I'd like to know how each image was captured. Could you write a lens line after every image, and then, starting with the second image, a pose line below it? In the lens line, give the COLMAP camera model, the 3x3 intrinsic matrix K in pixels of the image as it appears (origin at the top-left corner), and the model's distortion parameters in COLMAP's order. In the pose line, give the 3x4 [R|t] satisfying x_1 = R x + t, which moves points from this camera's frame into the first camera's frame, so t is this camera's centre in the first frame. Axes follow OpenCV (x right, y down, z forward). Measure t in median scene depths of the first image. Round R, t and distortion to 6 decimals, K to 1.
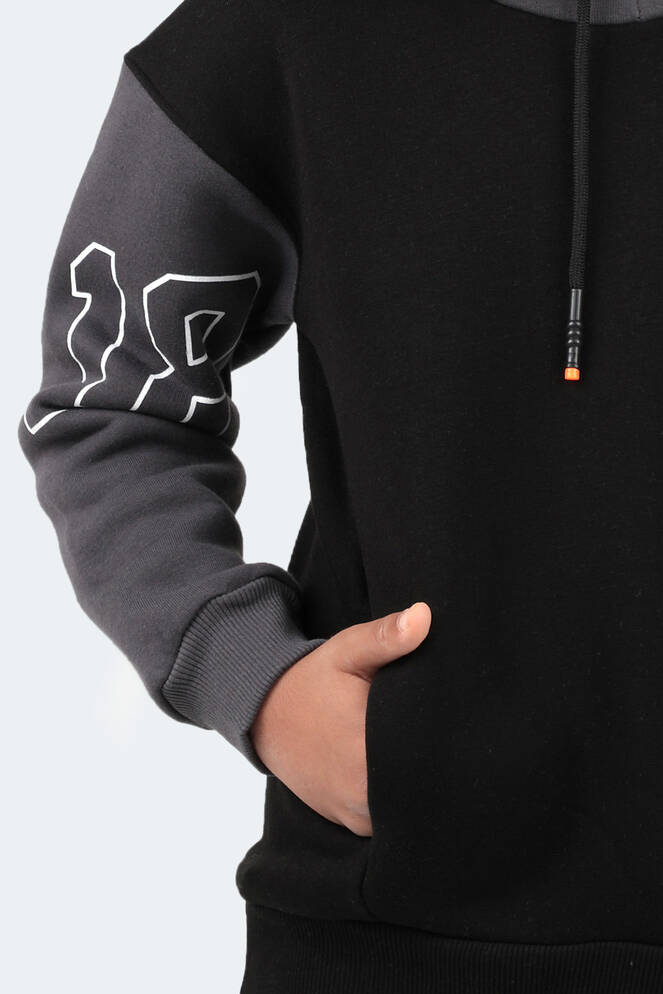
lens RADIAL K [[2210.5, 0, 331.5], [0, 2210.5, 497.0], [0, 0, 1]] dist [0.074671, 0.309879]
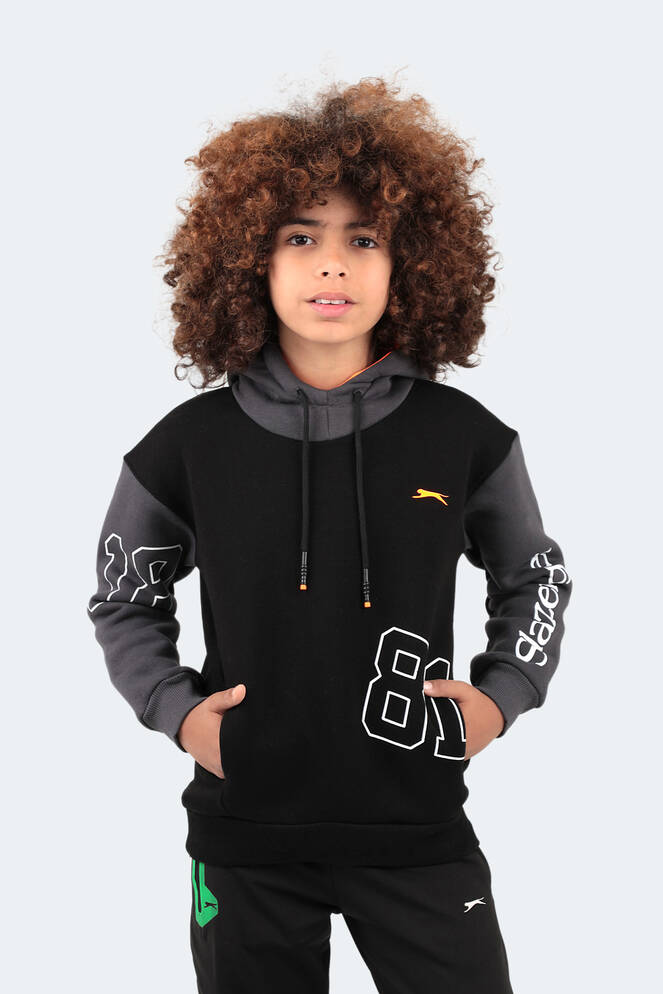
lens RADIAL K [[2210.5, 0, 331.5], [0, 2210.5, 497.0], [0, 0, 1]] dist [0.074671, 0.309879]
pose [[0.975444, -0.014175, -0.219793, 0.658727], [0.018800, 0.999643, 0.018962, -0.196194], [0.219446, -0.022628, 0.975362, -1.310511]]
